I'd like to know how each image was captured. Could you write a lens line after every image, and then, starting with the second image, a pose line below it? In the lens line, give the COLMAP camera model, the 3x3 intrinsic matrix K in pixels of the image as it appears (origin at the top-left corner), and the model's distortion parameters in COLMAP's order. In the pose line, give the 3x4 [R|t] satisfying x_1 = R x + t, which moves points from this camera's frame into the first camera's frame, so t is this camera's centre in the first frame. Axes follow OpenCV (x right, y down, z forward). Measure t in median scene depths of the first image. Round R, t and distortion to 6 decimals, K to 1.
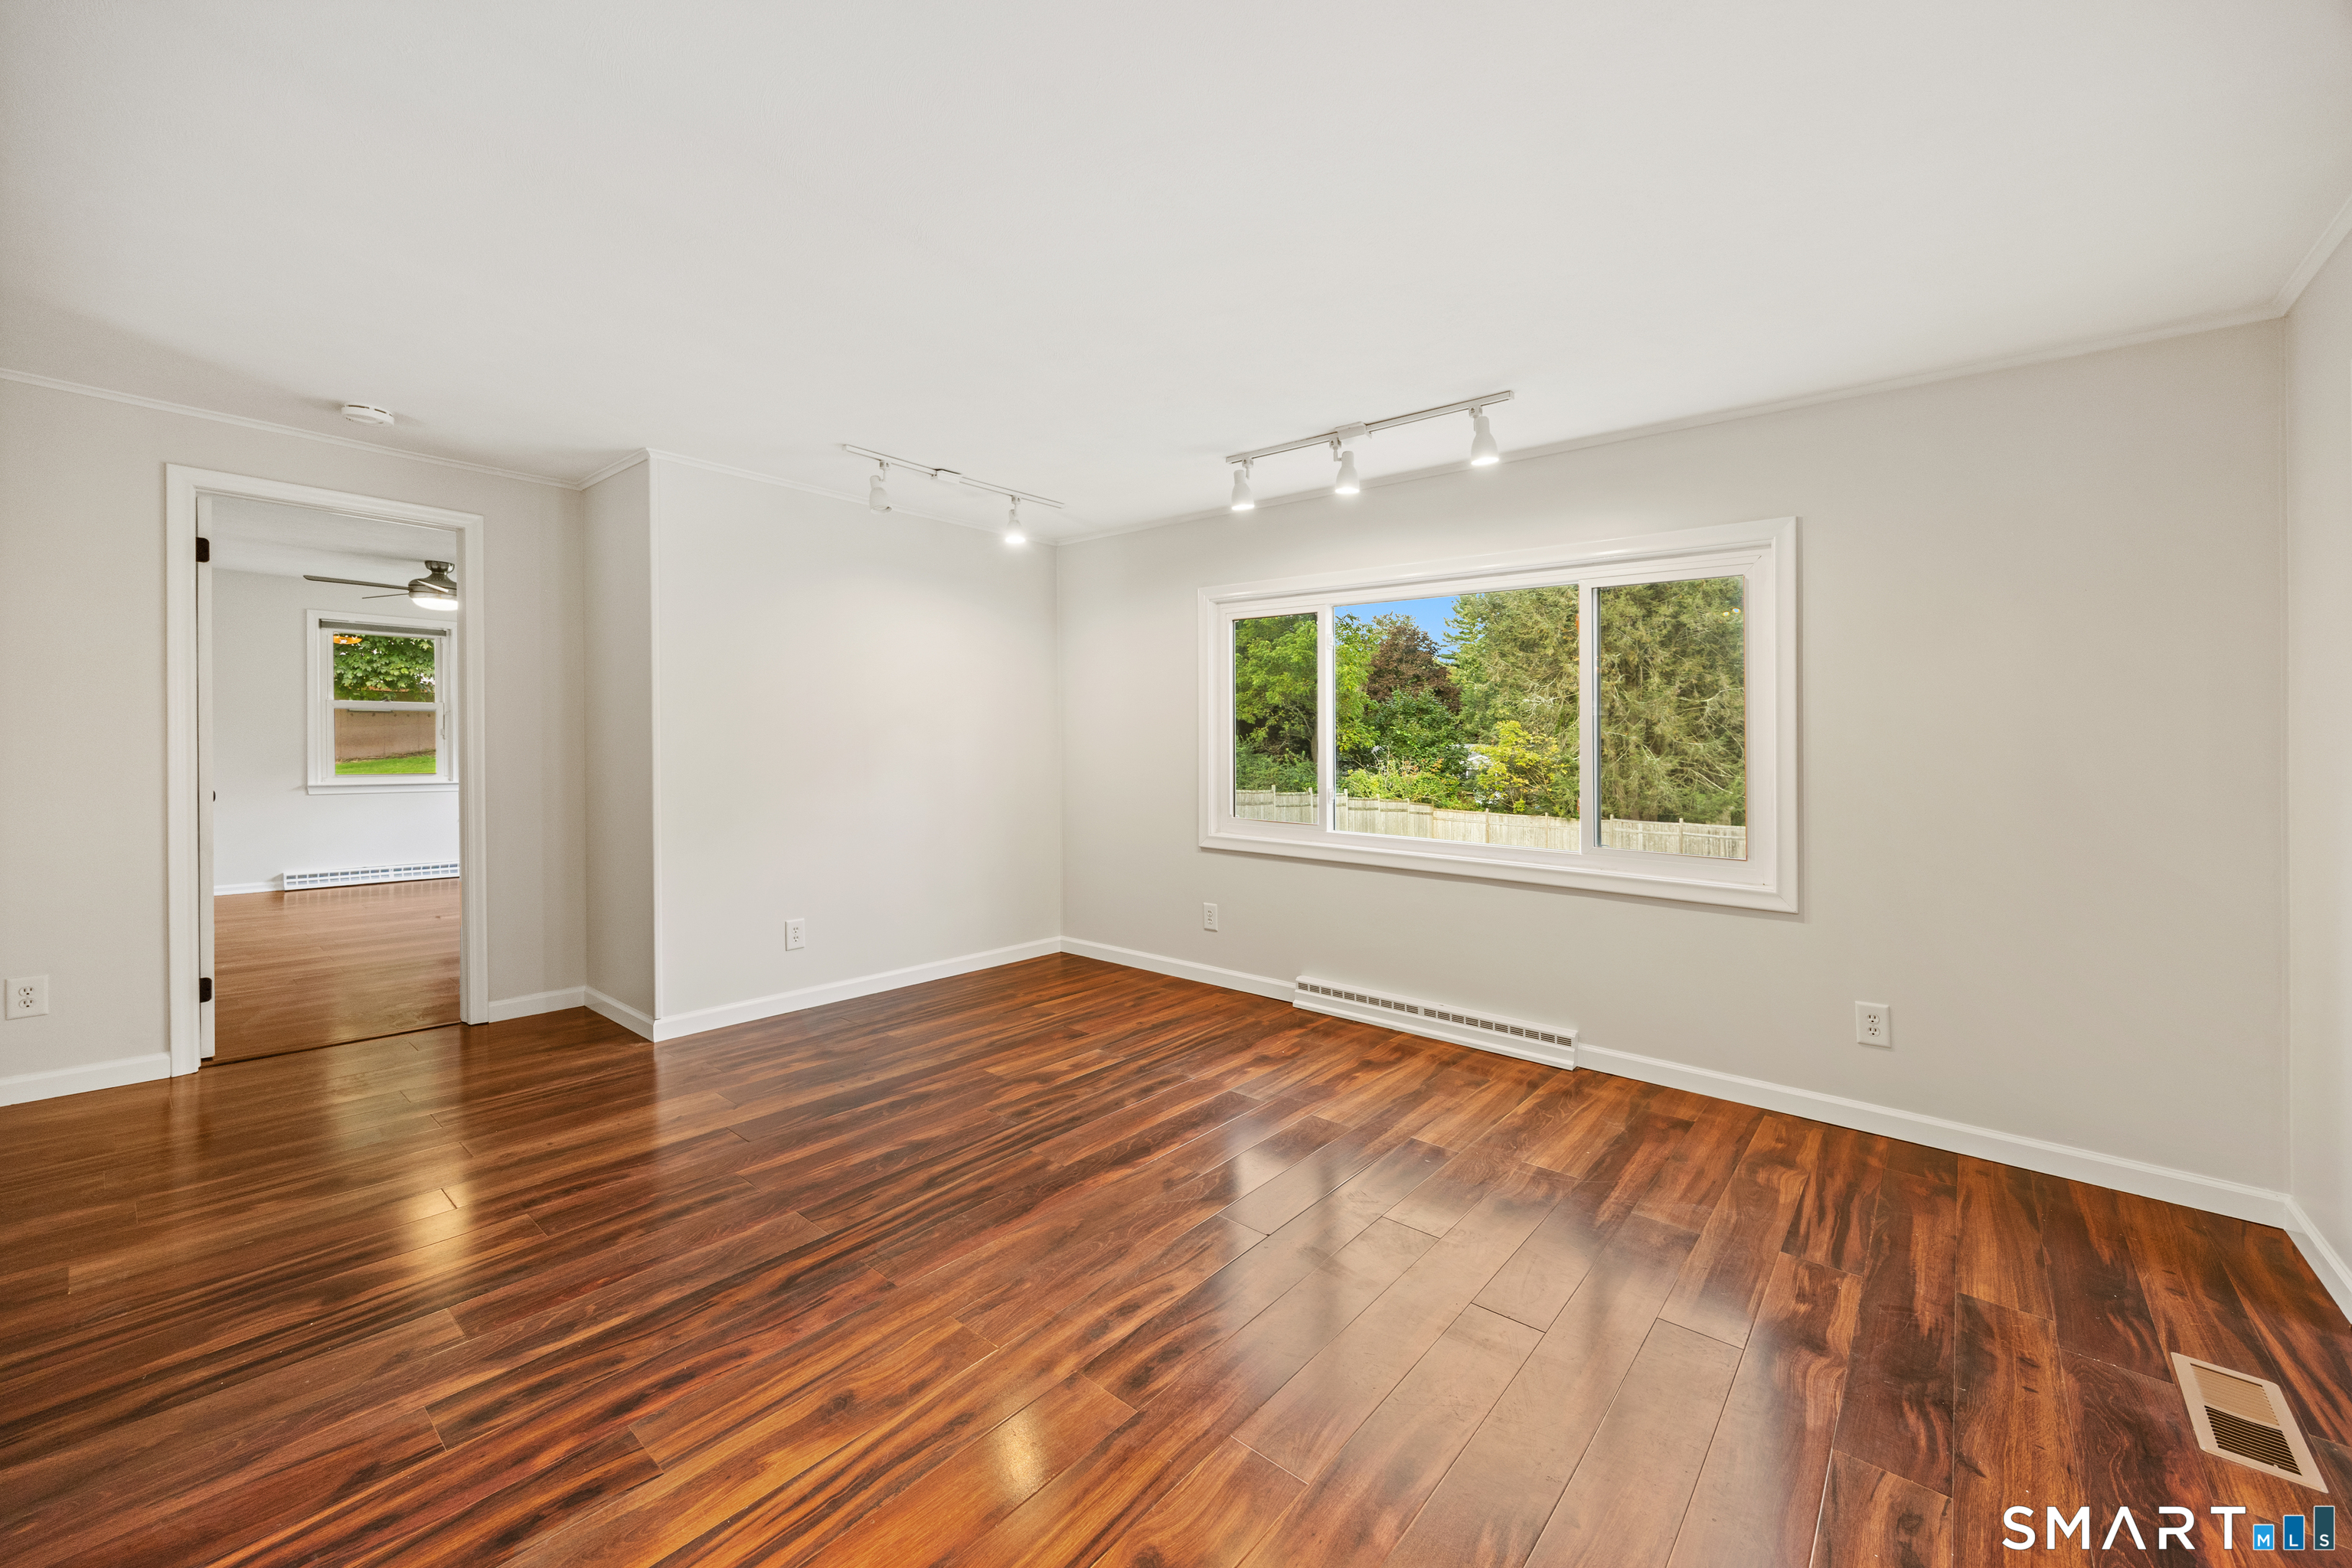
lens RADIAL K [[919.6, 0, 1176.0], [0, 919.6, 758.6], [0, 0, 1]] dist [-0.000790, 0.000101]
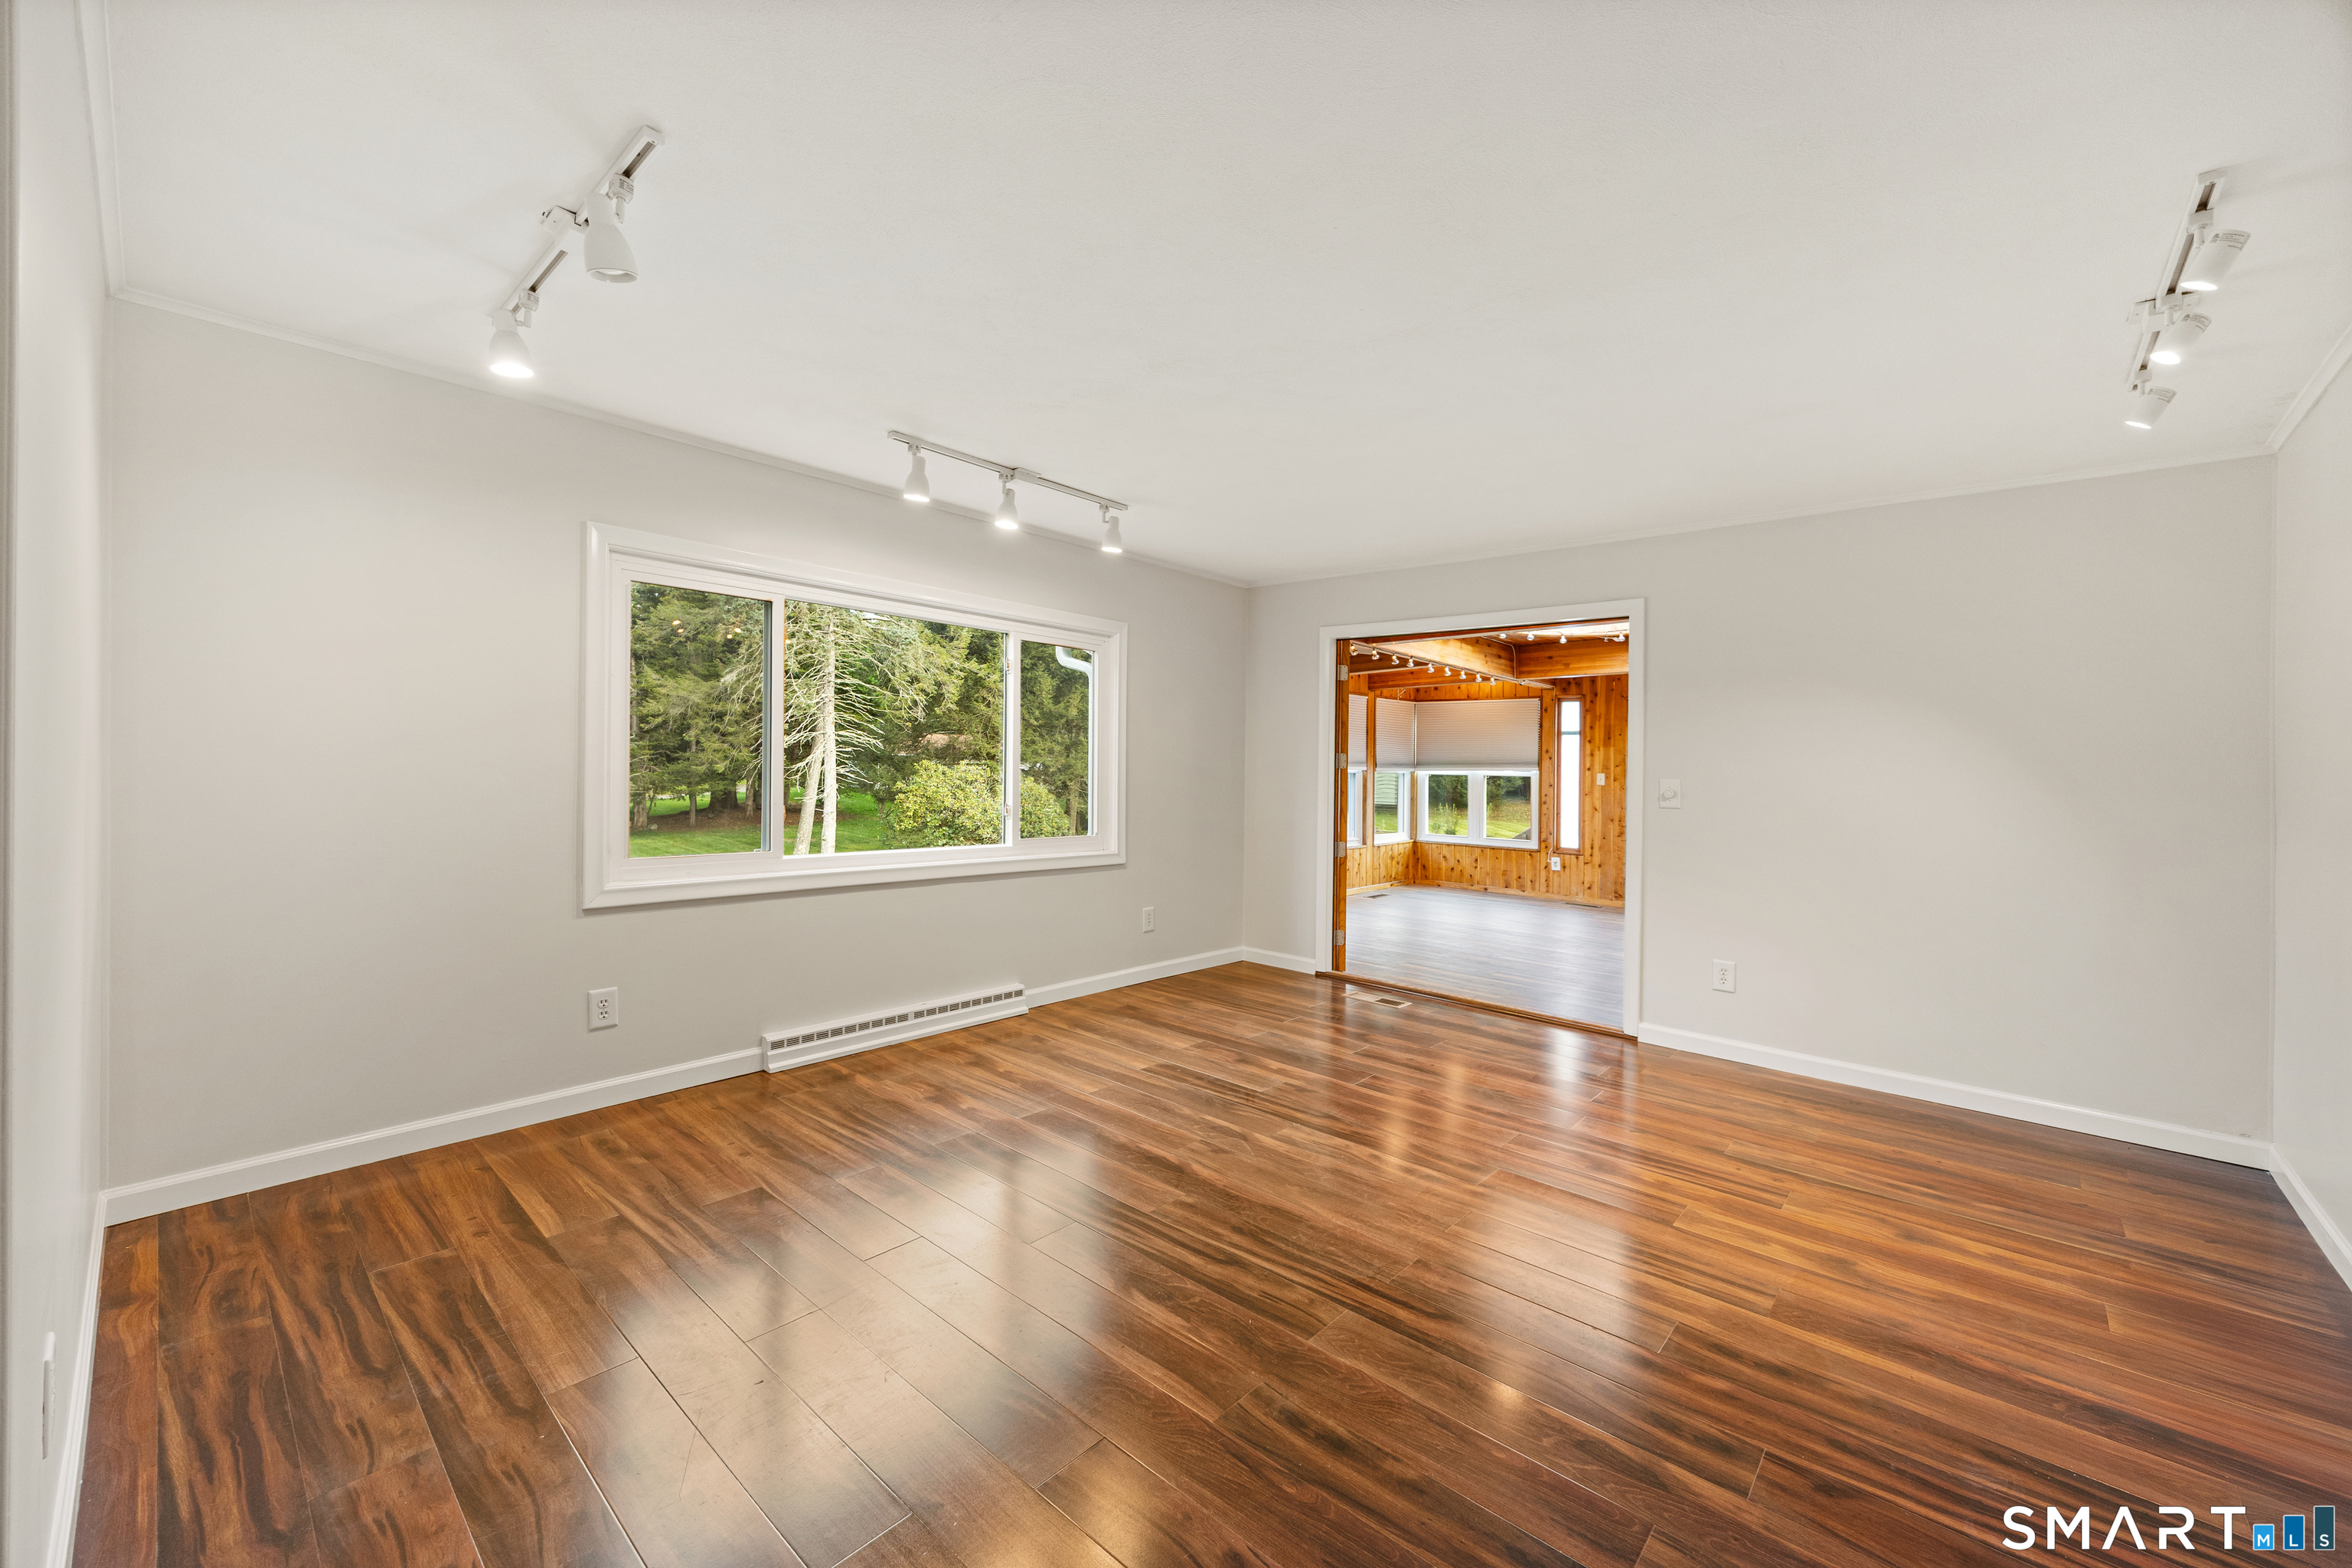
lens RADIAL K [[919.6, 0, 1176.0], [0, 919.6, 758.6], [0, 0, 1]] dist [-0.000790, 0.000101]
pose [[0.034618, -0.005112, 0.999388, -0.960690], [-0.005645, 0.999970, 0.005310, -0.029957], [-0.999385, -0.005825, 0.034588, 0.842101]]
